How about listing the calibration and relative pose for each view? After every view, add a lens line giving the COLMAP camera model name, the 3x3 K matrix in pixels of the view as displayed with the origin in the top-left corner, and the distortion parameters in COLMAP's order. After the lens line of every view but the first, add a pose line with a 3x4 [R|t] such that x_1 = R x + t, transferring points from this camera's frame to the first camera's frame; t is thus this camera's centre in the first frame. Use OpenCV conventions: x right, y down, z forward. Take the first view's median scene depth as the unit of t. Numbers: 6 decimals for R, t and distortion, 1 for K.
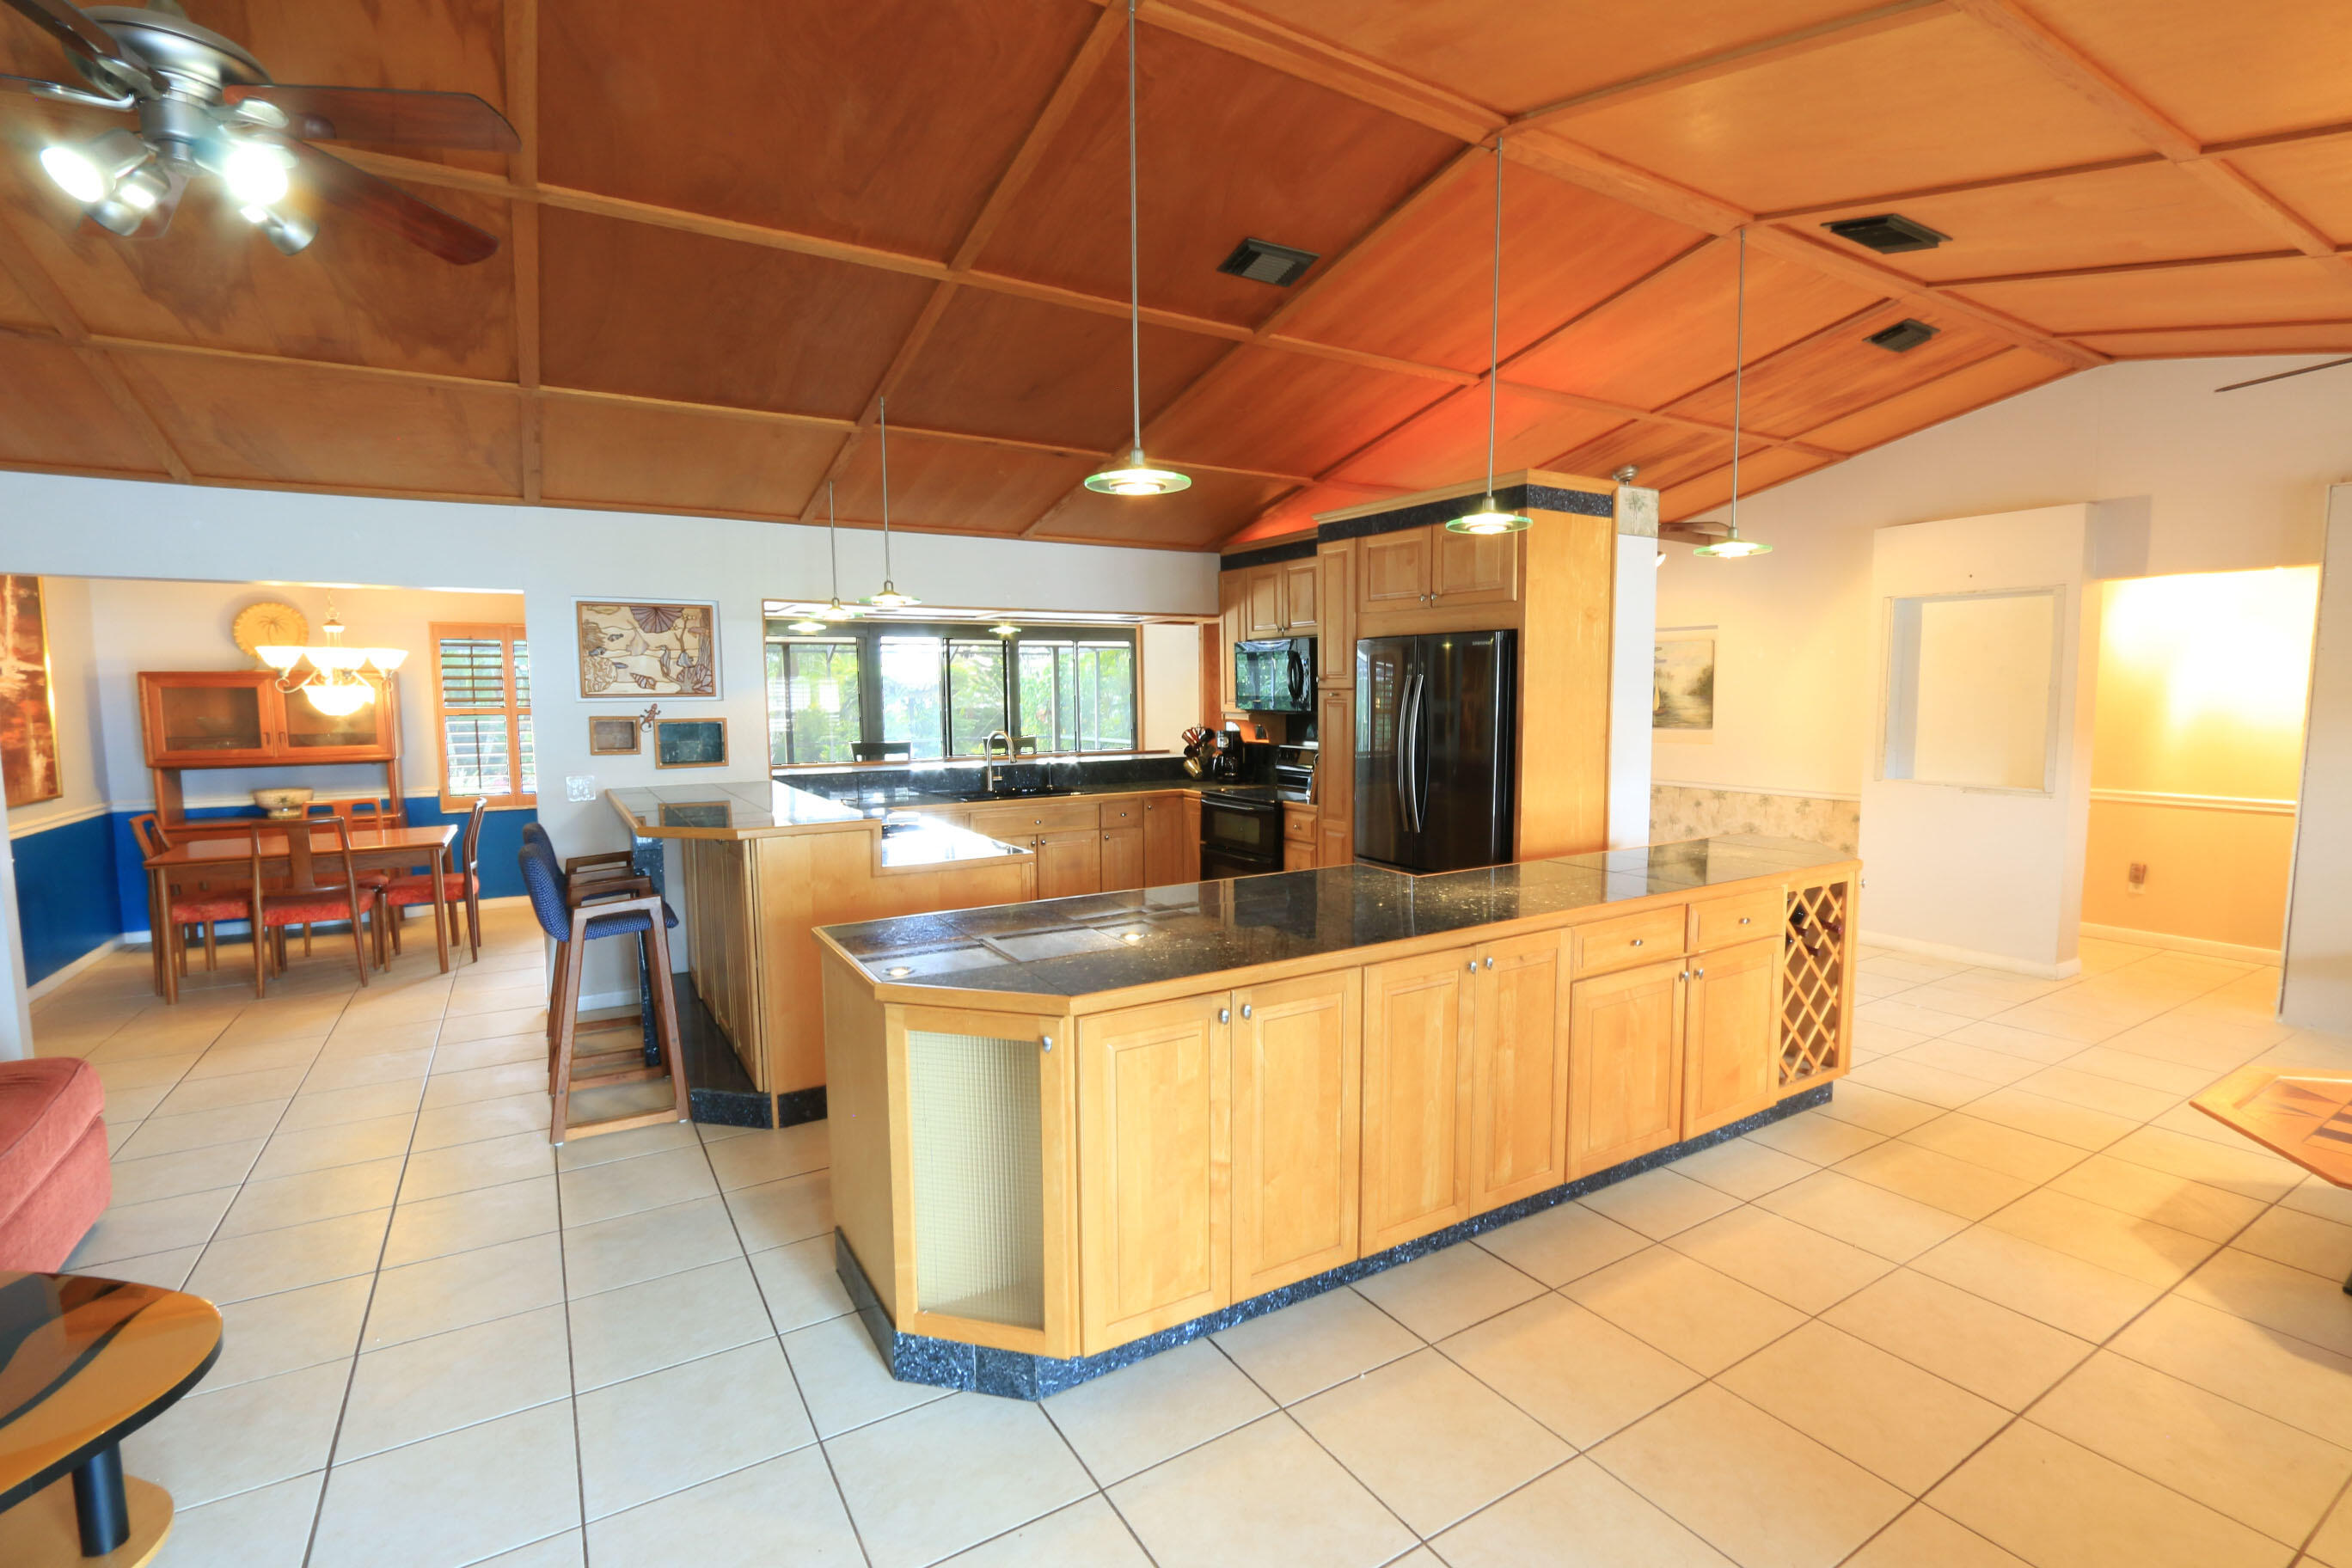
lens RADIAL K [[1082.7, 0, 1184.0], [0, 1082.7, 784.6], [0, 0, 1]] dist [-0.023999, 0.005360]
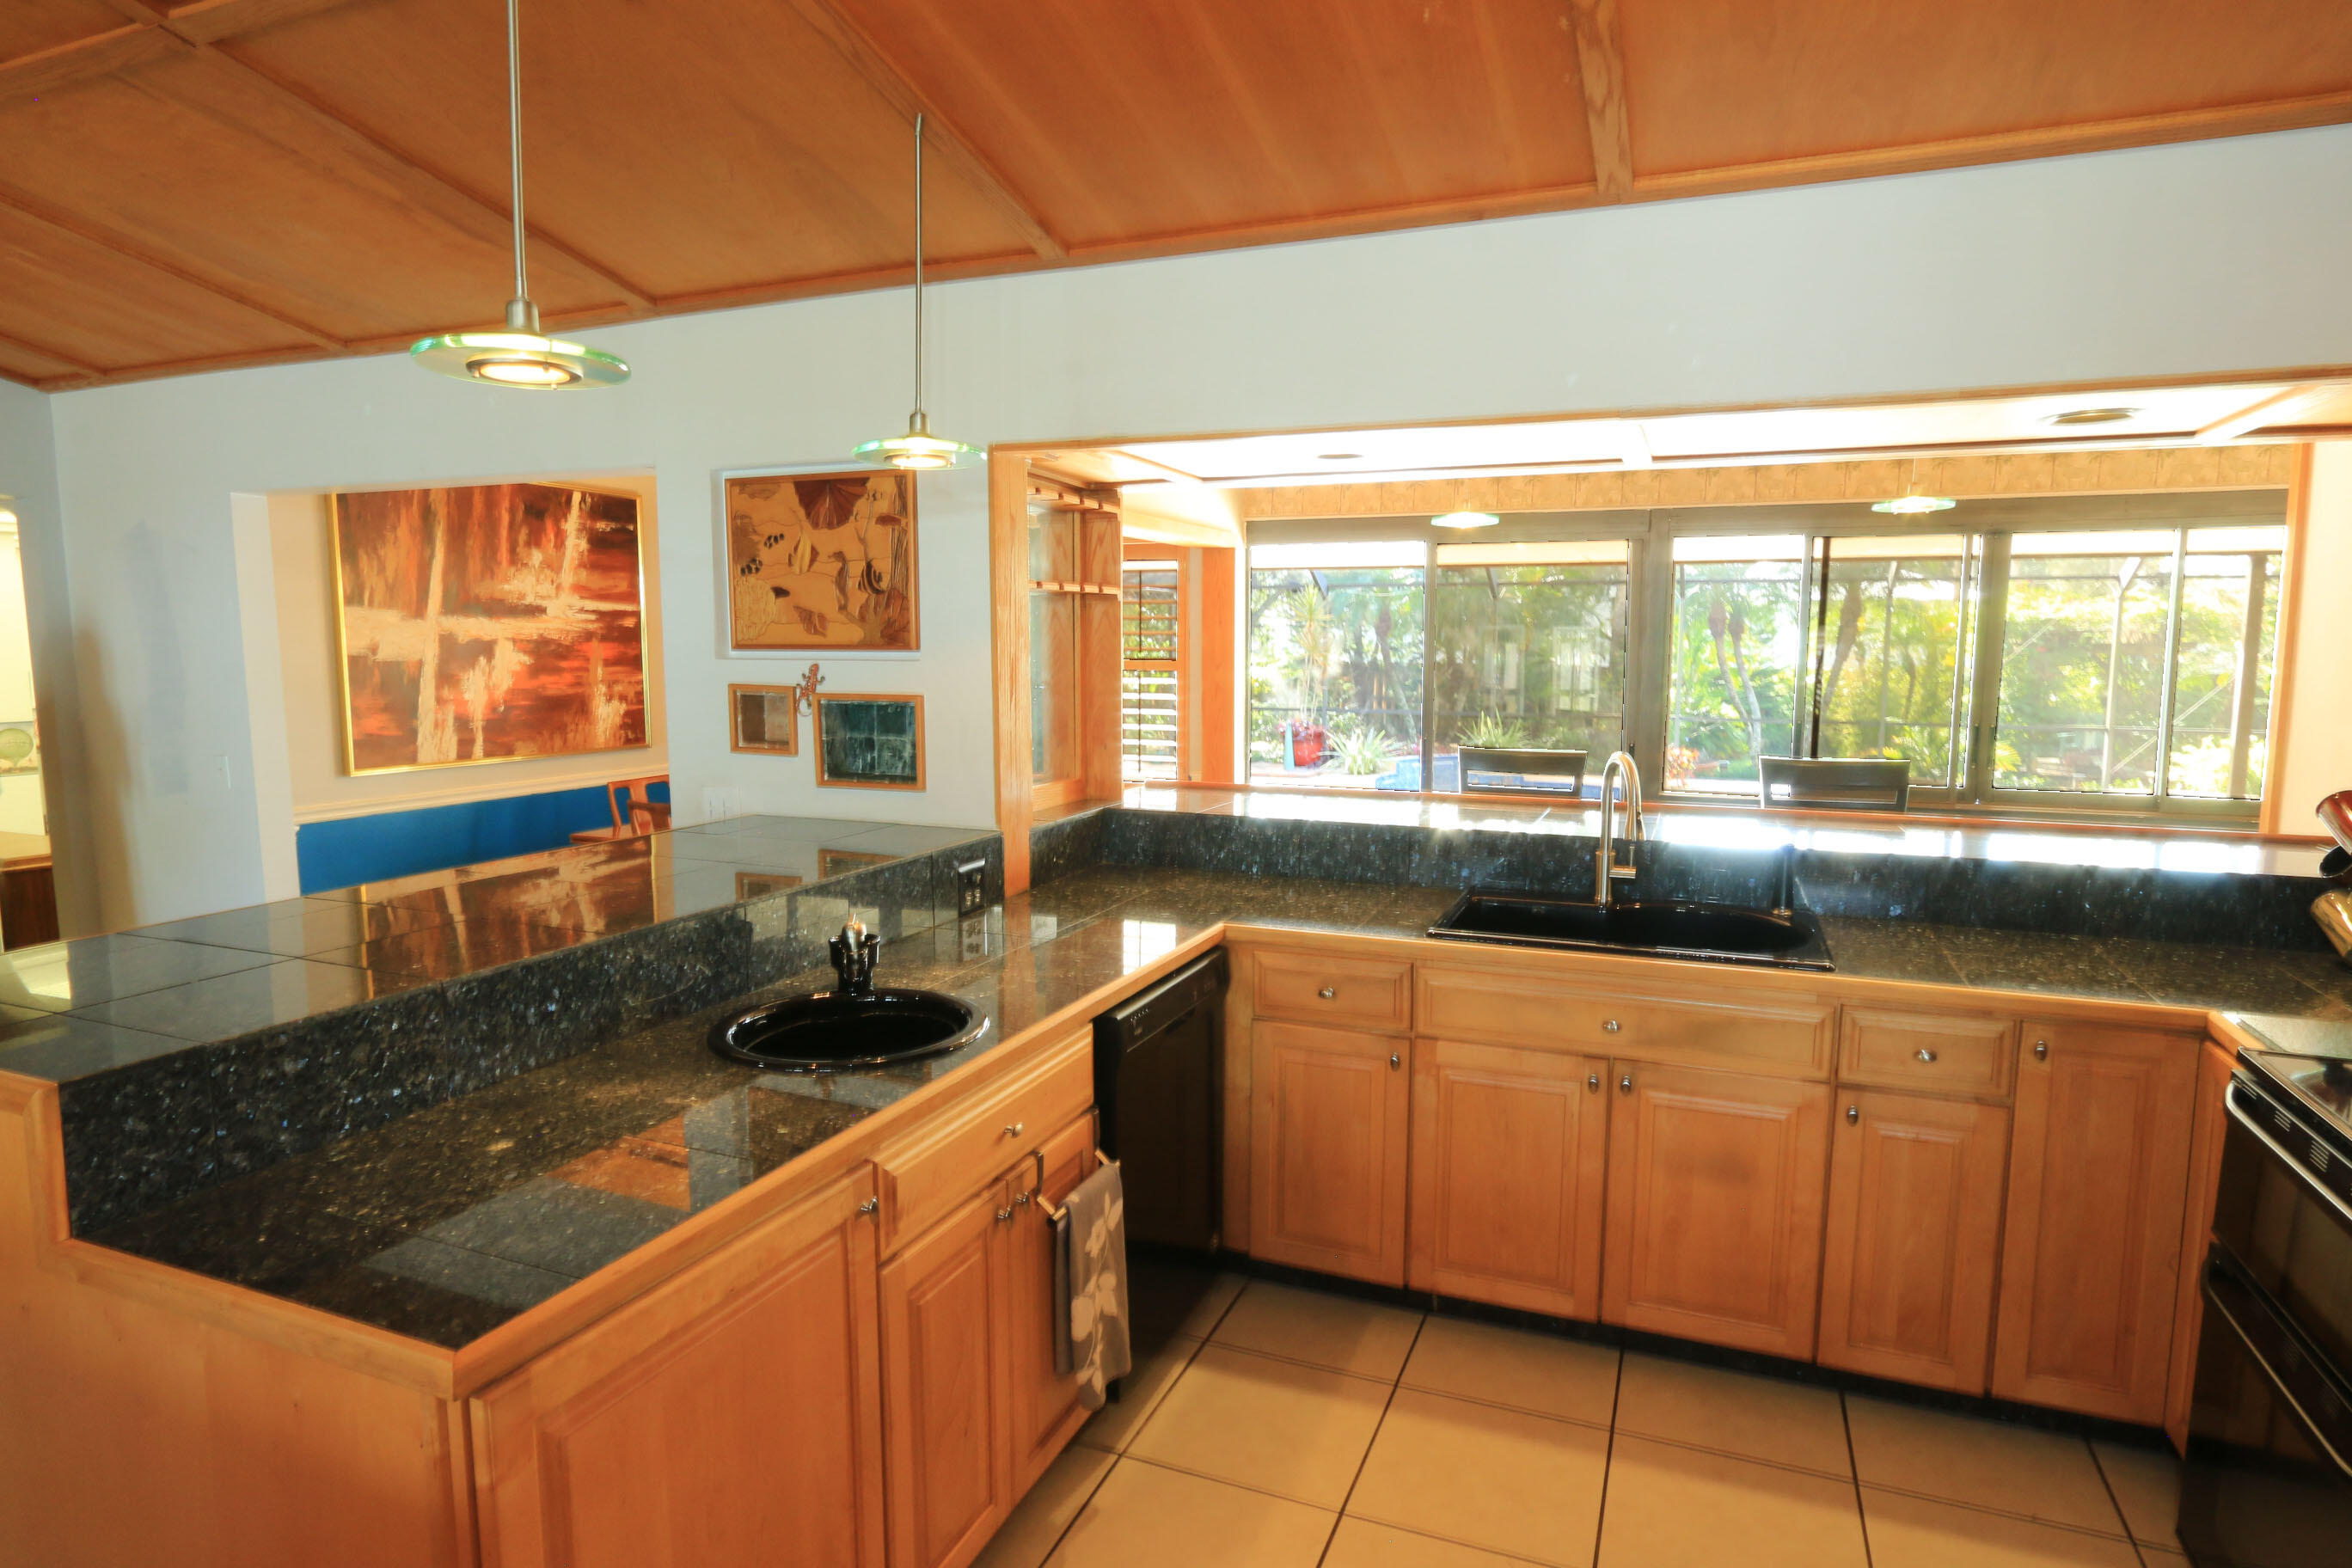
lens RADIAL K [[1282.2, 0, 1176.2], [0, 1282.2, 794.5], [0, 0, 1]] dist [-0.015021, 0.001270]
pose [[0.590172, 0.105627, -0.800337, 0.123635], [-0.077496, 0.994237, 0.074072, -0.069731], [0.803549, 0.018308, 0.594957, 0.750094]]
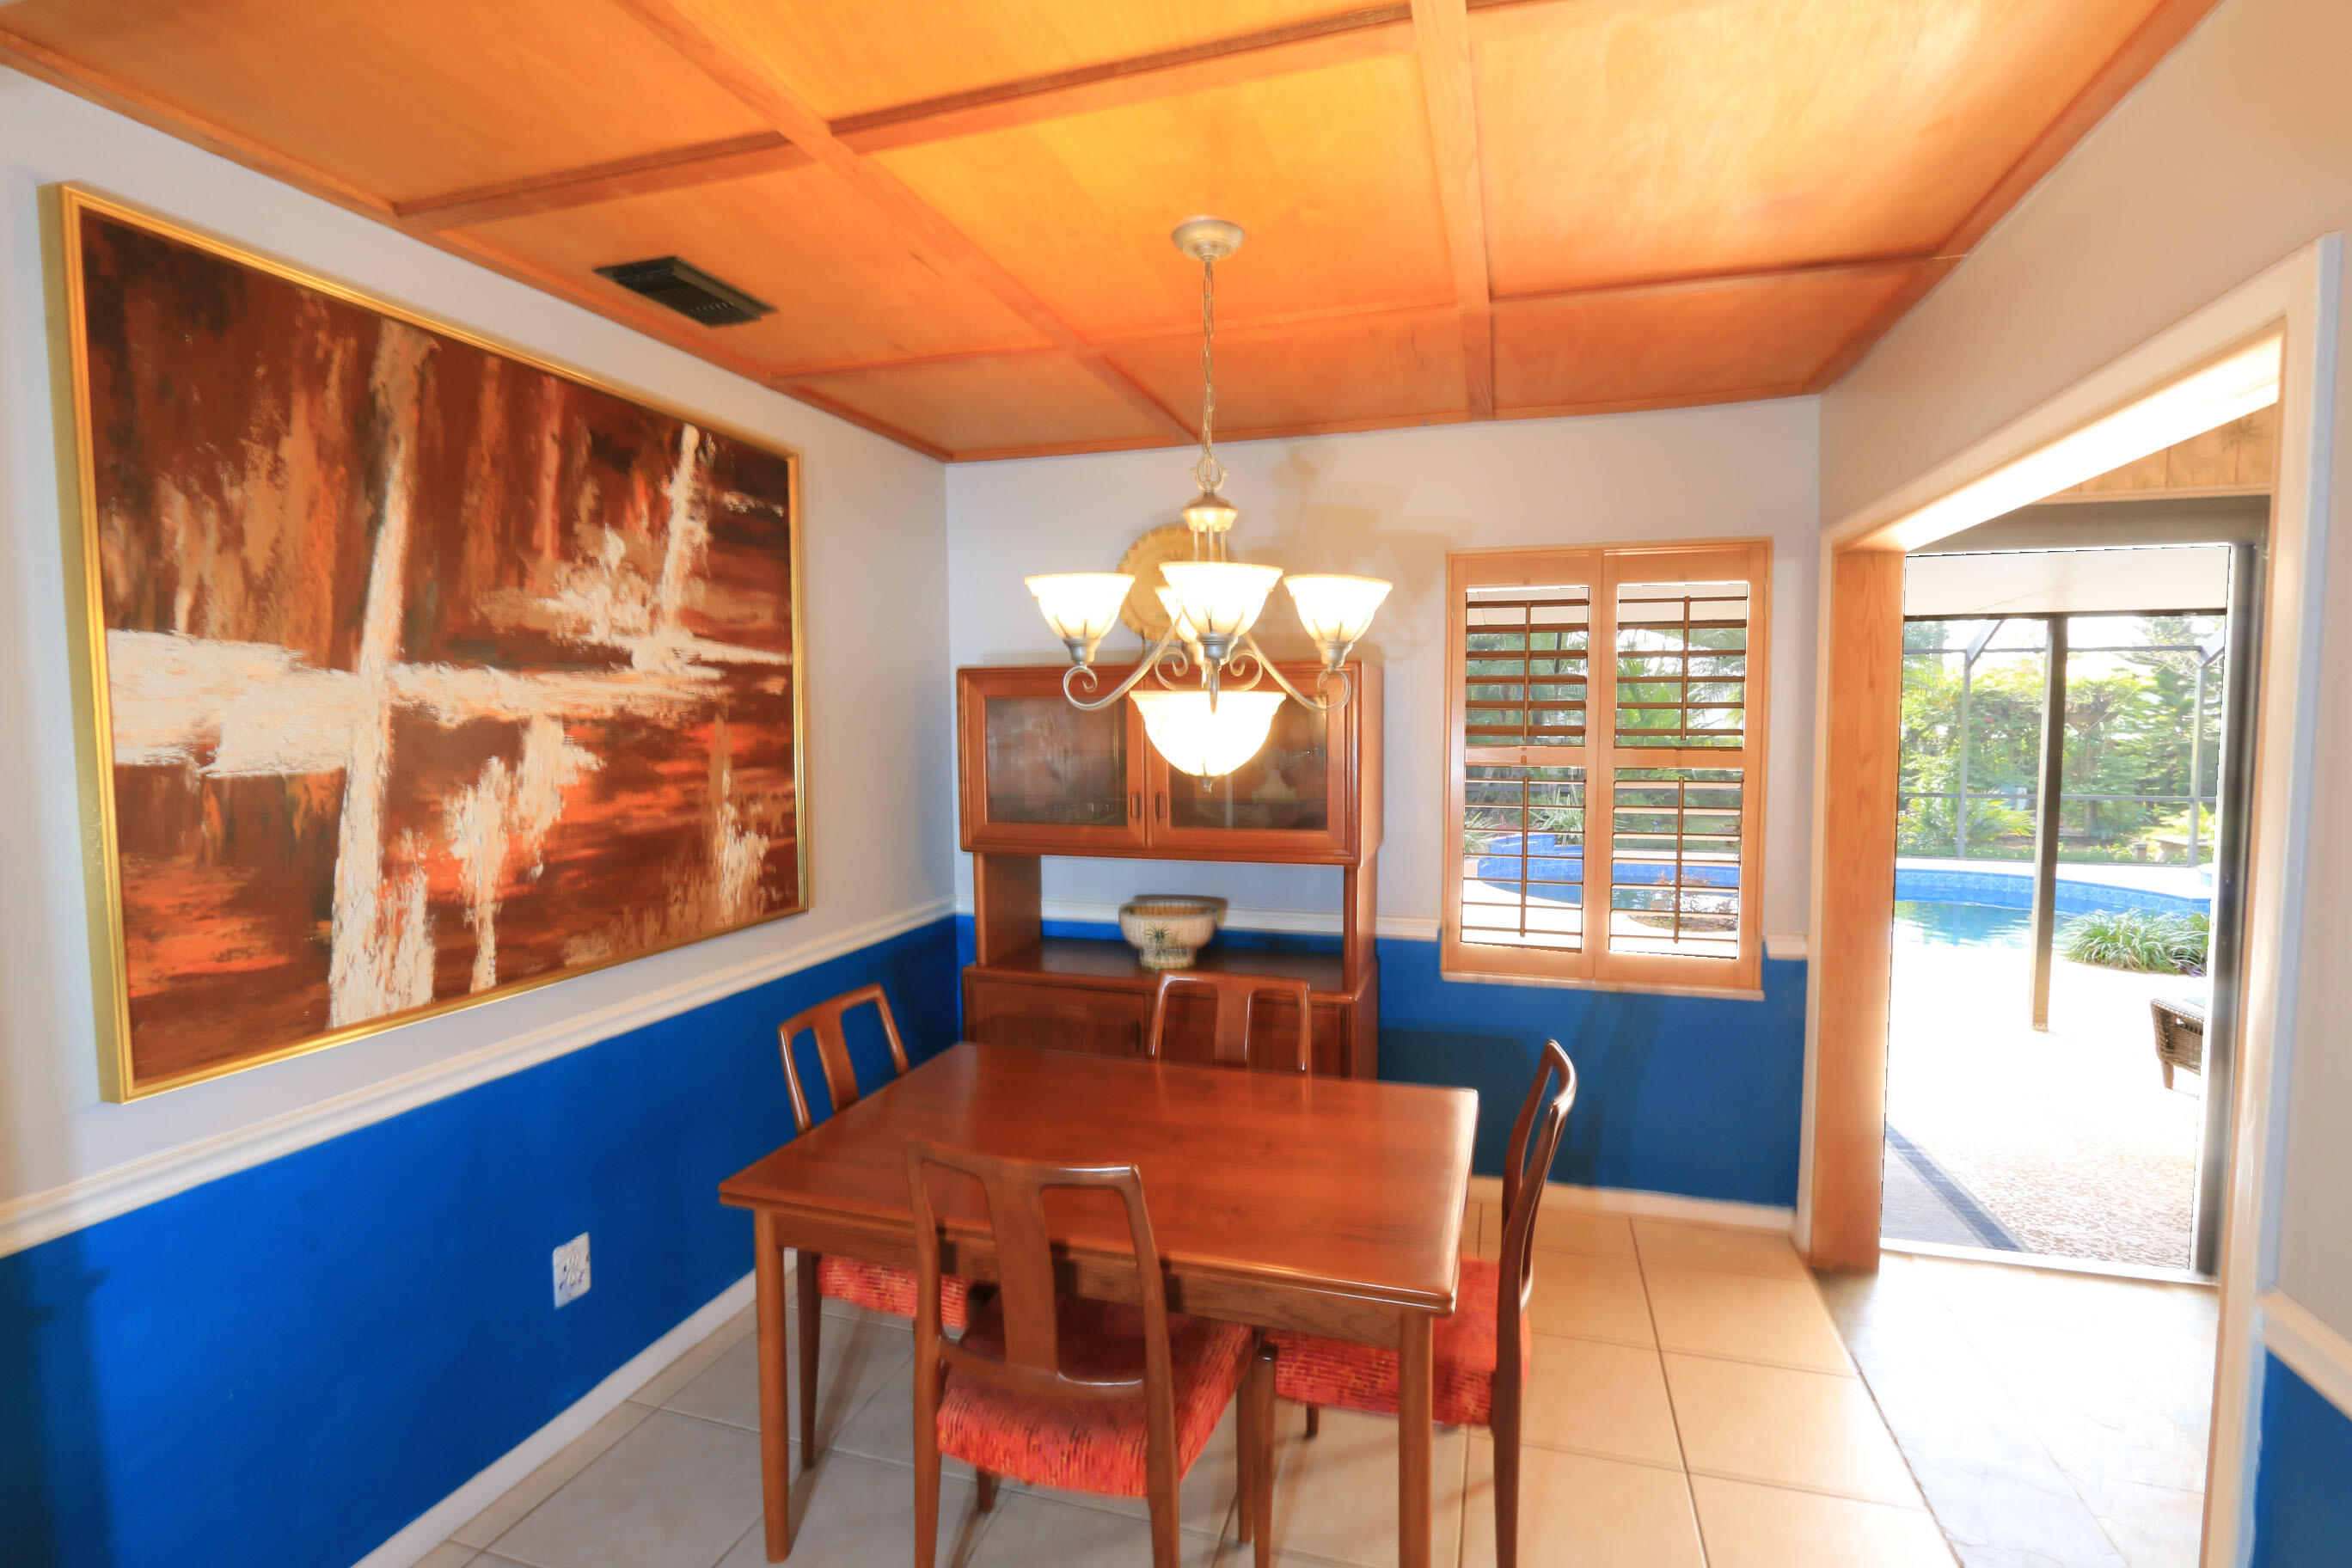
lens RADIAL K [[1082.7, 0, 1186.6], [0, 1082.7, 791.8], [0, 0, 1]] dist [-0.023999, 0.005360]
pose [[0.672205, 0.057889, -0.738098, -0.592697], [-0.065961, 0.997657, 0.018173, -0.071979], [0.737421, 0.036470, 0.674448, 0.834717]]
